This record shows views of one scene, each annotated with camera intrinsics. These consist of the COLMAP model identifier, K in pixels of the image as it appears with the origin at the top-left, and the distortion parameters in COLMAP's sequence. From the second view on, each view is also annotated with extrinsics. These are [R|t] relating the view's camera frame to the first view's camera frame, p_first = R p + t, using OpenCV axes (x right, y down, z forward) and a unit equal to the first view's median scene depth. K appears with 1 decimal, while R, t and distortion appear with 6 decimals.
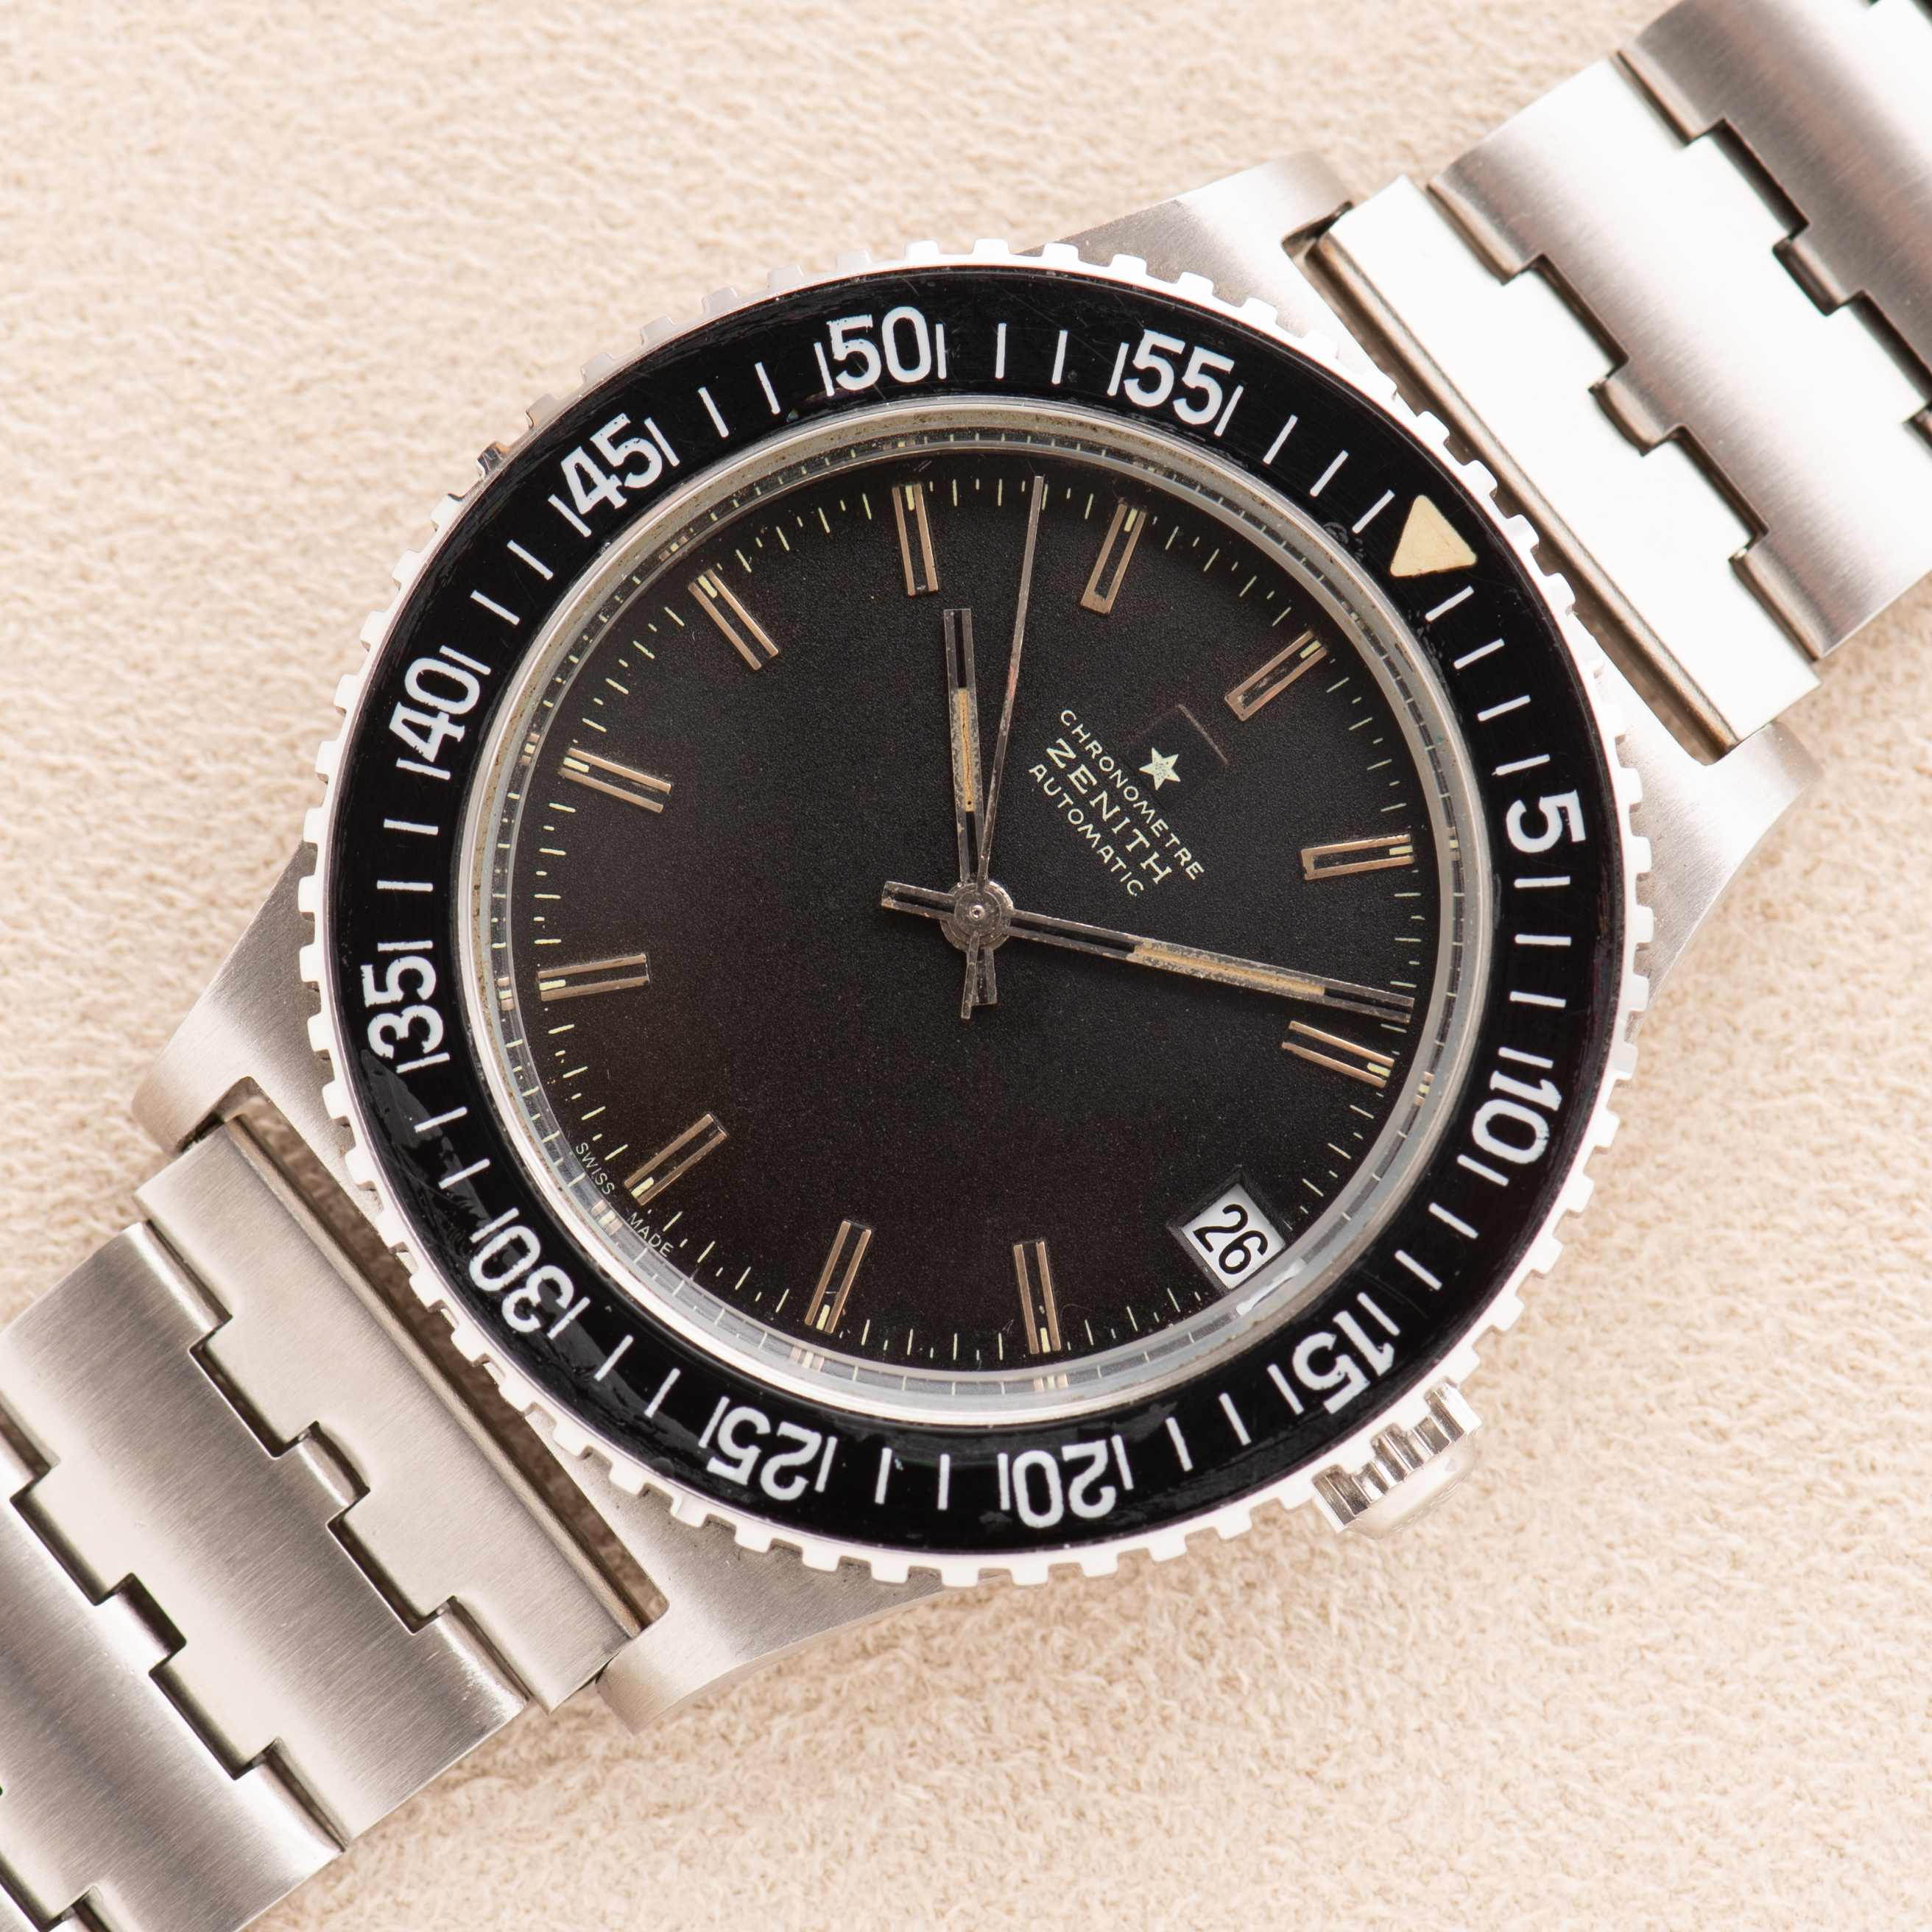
lens RADIAL K [[13324.1, 0, 914.7], [0, 13324.1, 1091.9], [0, 0, 1]] dist [1.440038, -3.724163]
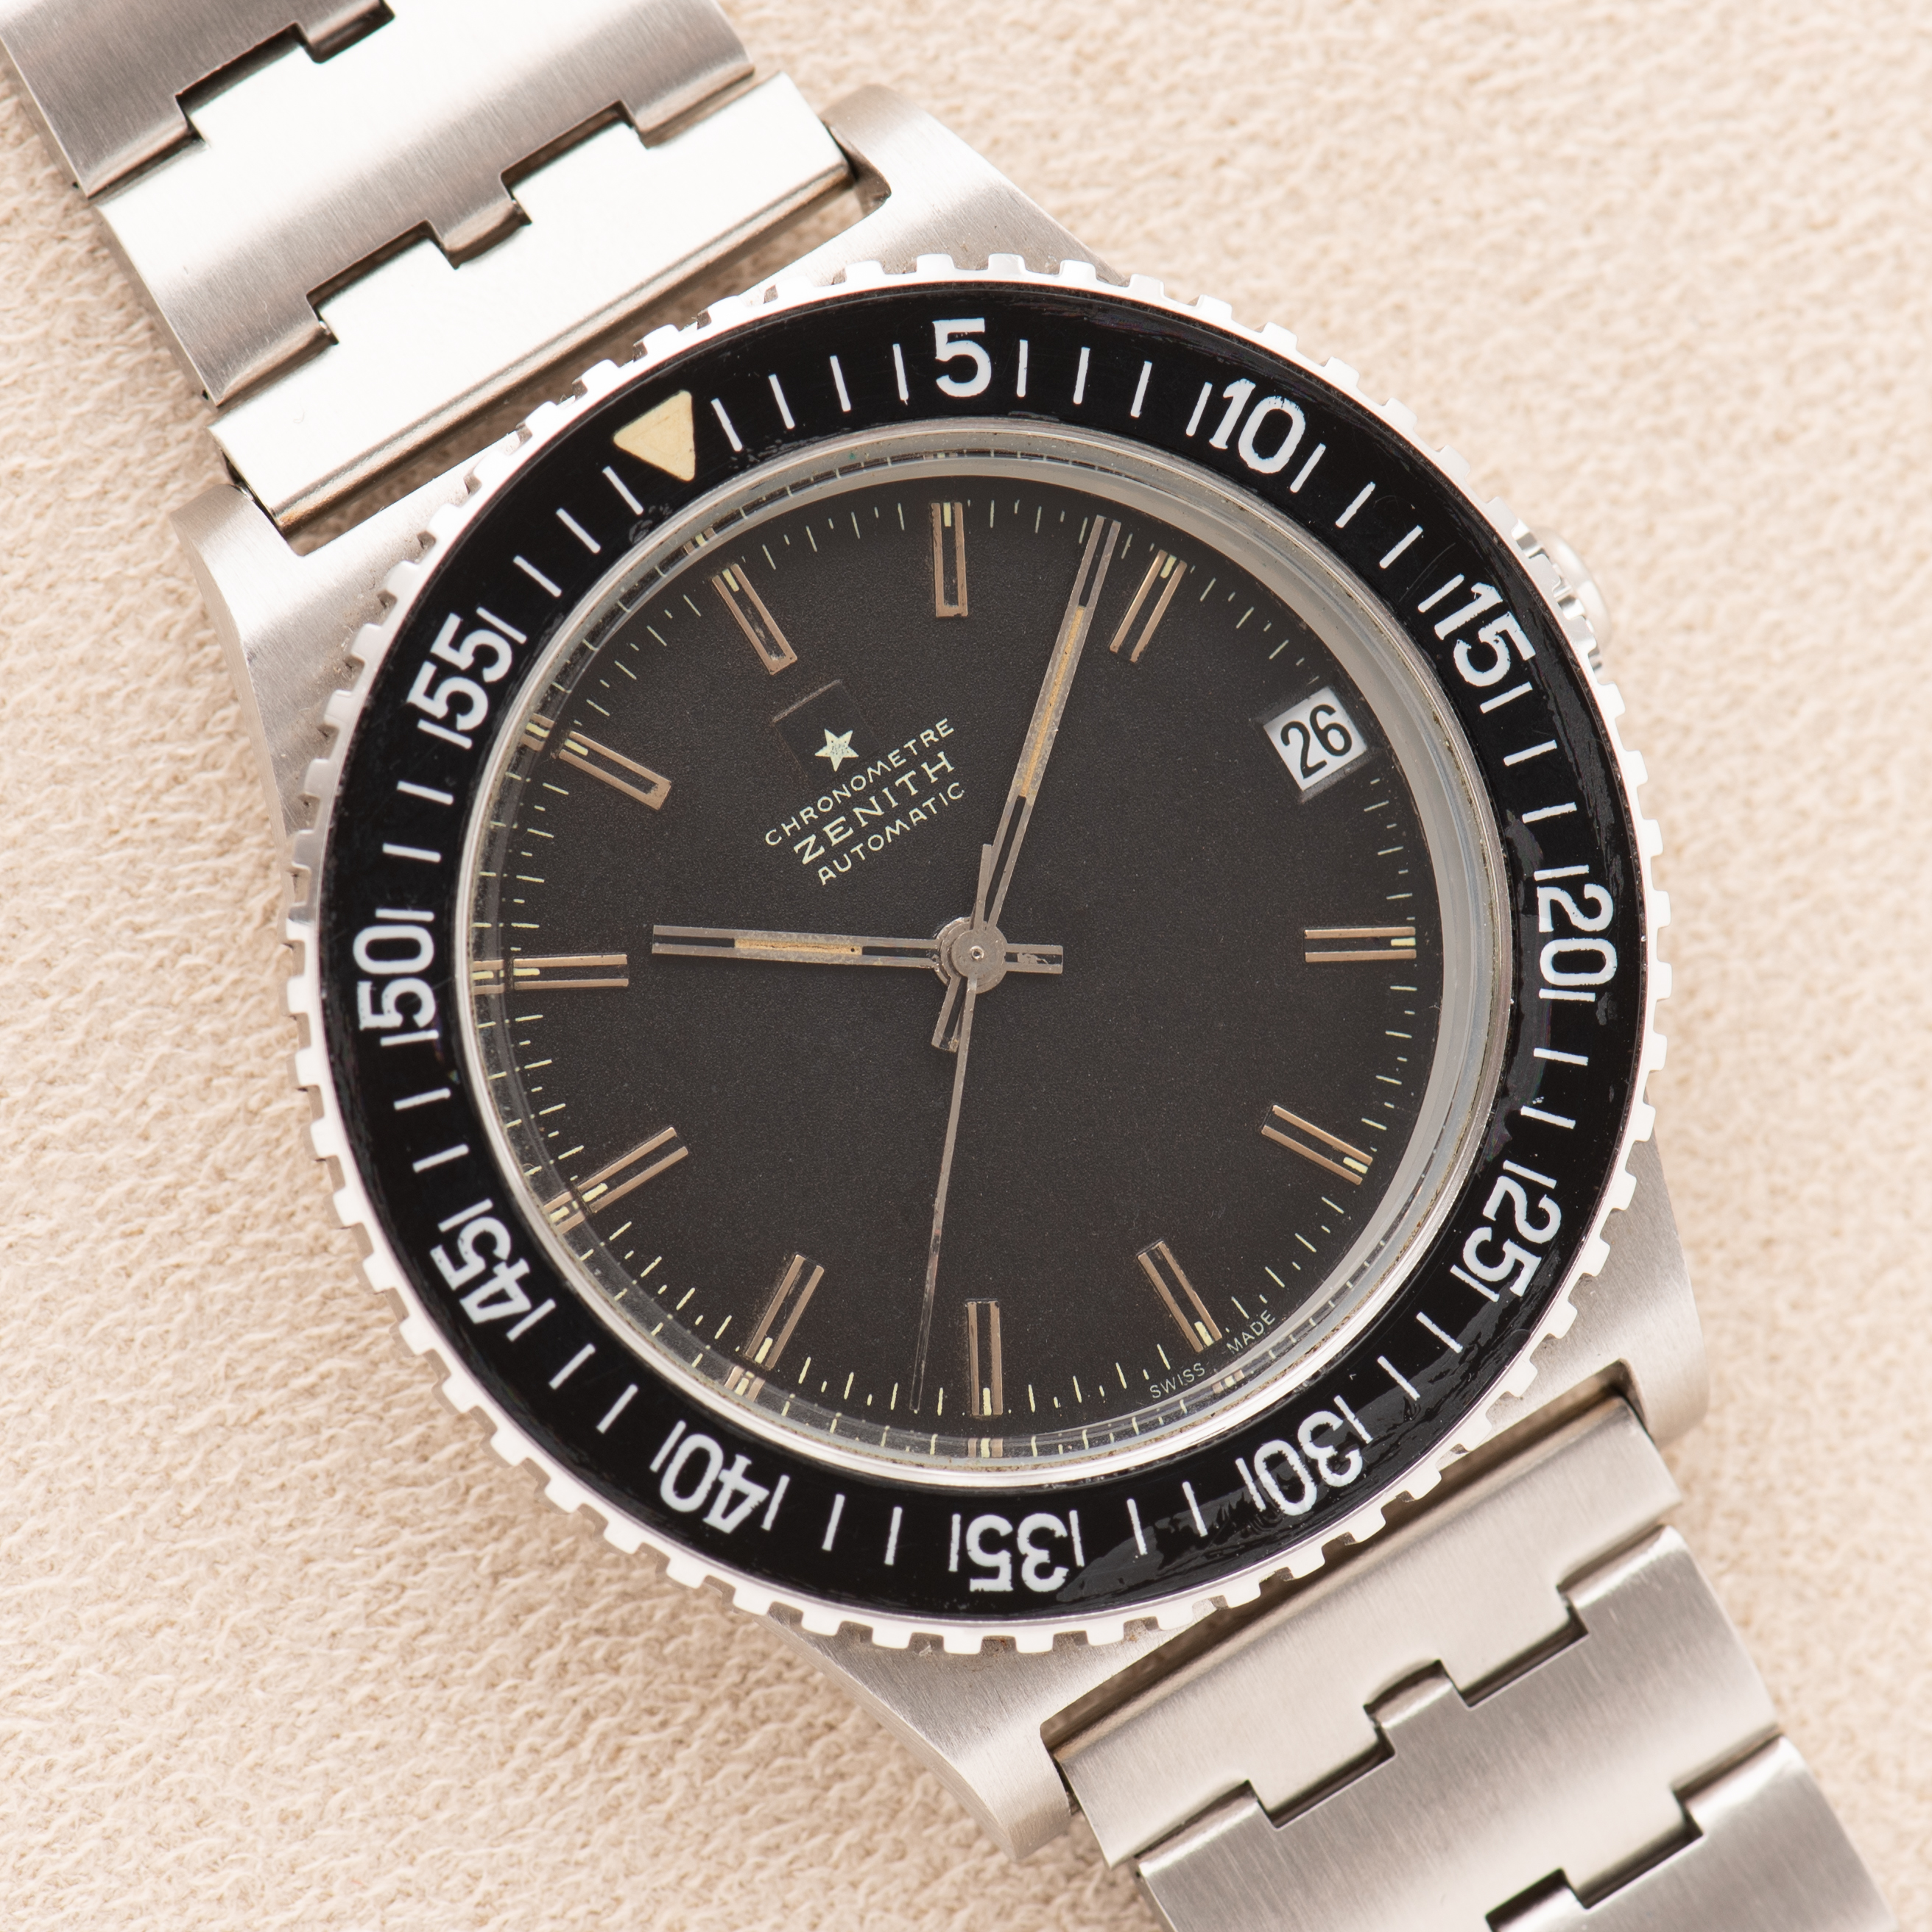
lens RADIAL K [[13324.1, 0, 914.7], [0, 13324.1, 1091.9], [0, 0, 1]] dist [1.440038, -3.724163]
pose [[0.108738, -0.989765, 0.092420, -0.095001], [0.960206, 0.128639, 0.247906, -0.255811], [-0.257257, 0.061785, 0.964366, 0.070704]]
